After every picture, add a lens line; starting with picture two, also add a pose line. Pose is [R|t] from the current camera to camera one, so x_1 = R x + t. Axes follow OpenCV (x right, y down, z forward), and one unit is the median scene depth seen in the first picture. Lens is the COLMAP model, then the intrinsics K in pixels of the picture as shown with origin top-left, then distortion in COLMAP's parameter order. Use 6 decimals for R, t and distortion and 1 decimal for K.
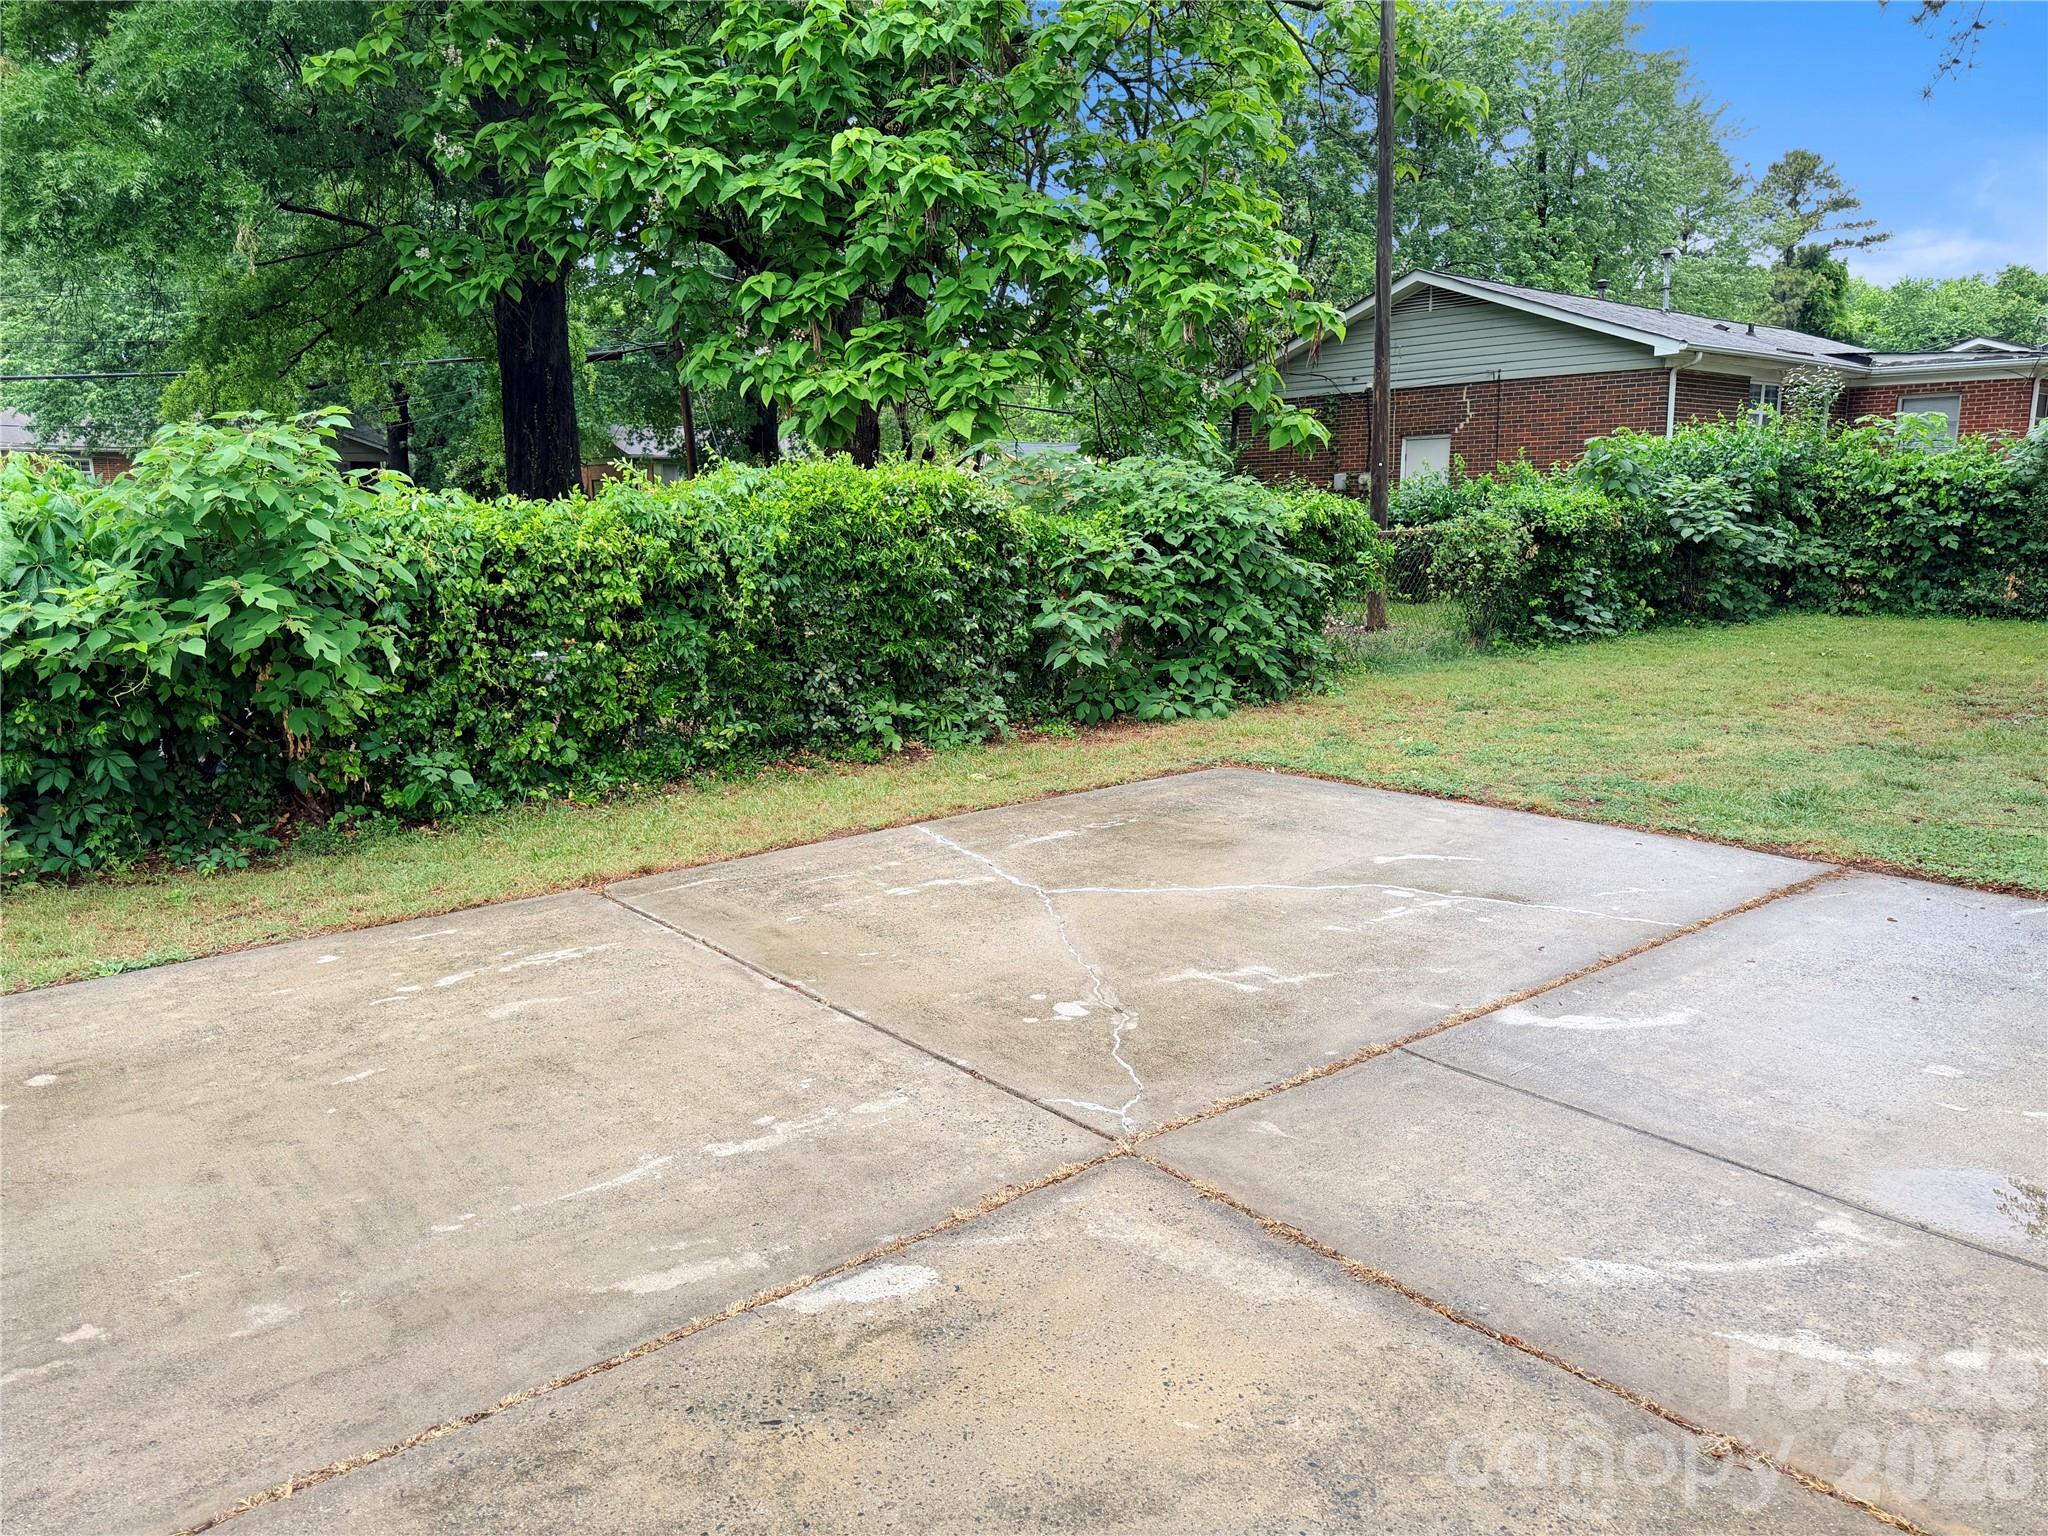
lens RADIAL K [[1449.5, 0, 1024.0], [0, 1449.5, 768.0], [0, 0, 1]] dist [0.041559, -0.061172]
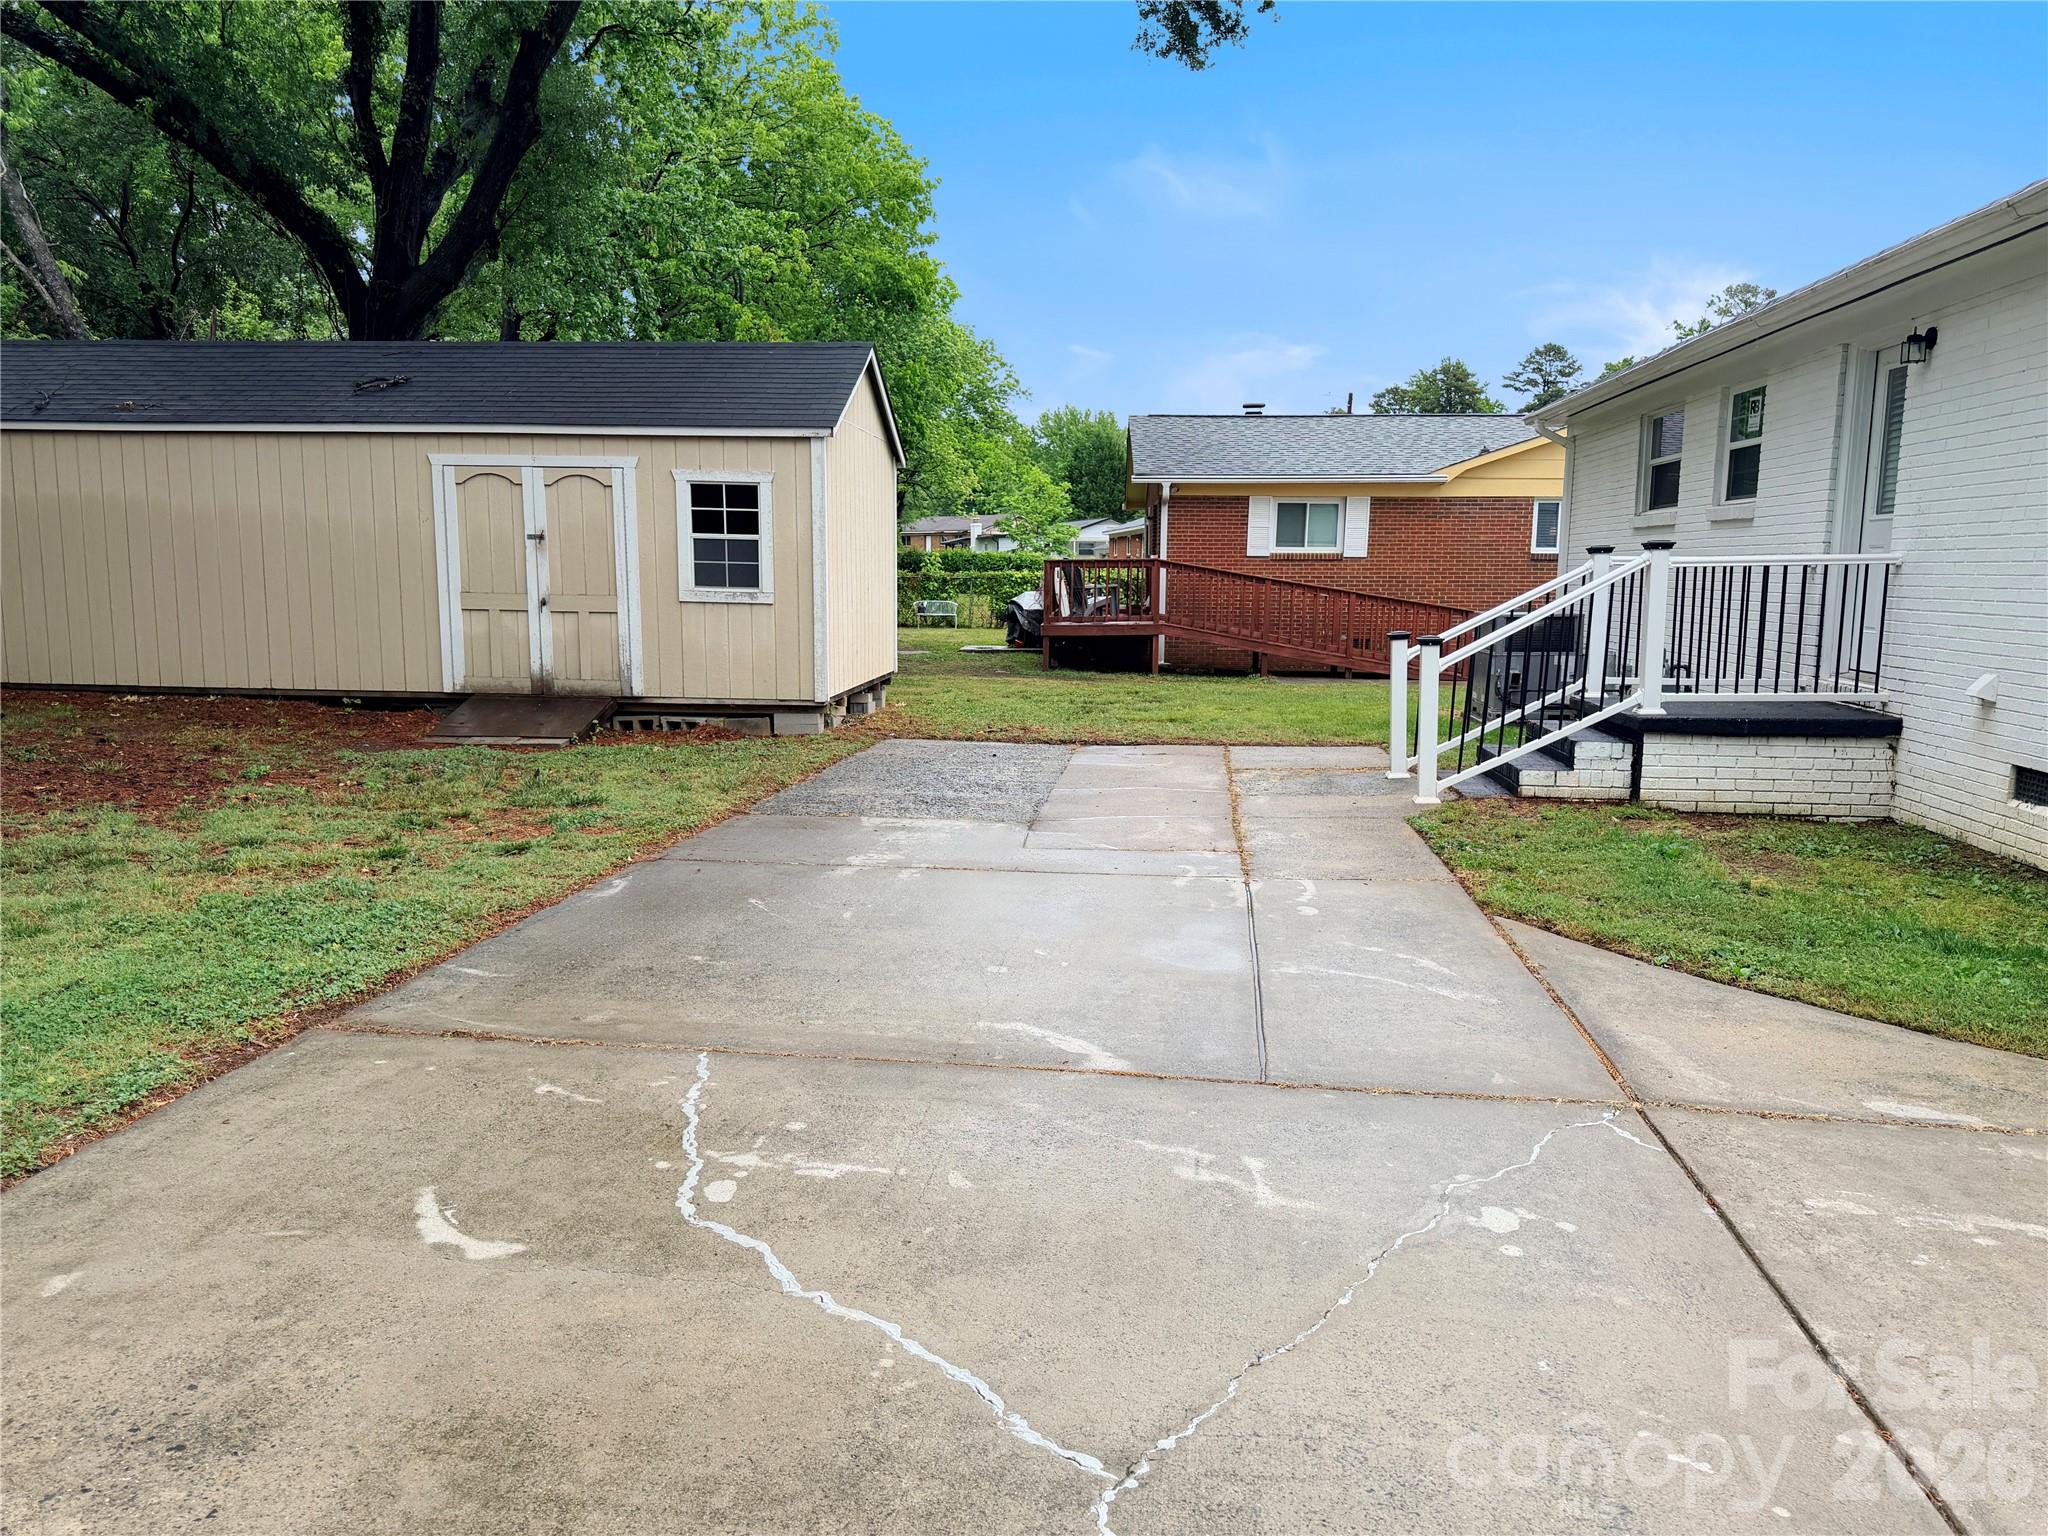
lens RADIAL K [[1449.5, 0, 1024.0], [0, 1449.5, 768.0], [0, 0, 1]] dist [0.041559, -0.061172]
pose [[-0.691804, -0.094868, 0.715826, -0.300642], [0.125974, 0.960273, 0.249012, -0.264203], [-0.711012, 0.262443, -0.652370, 1.515099]]
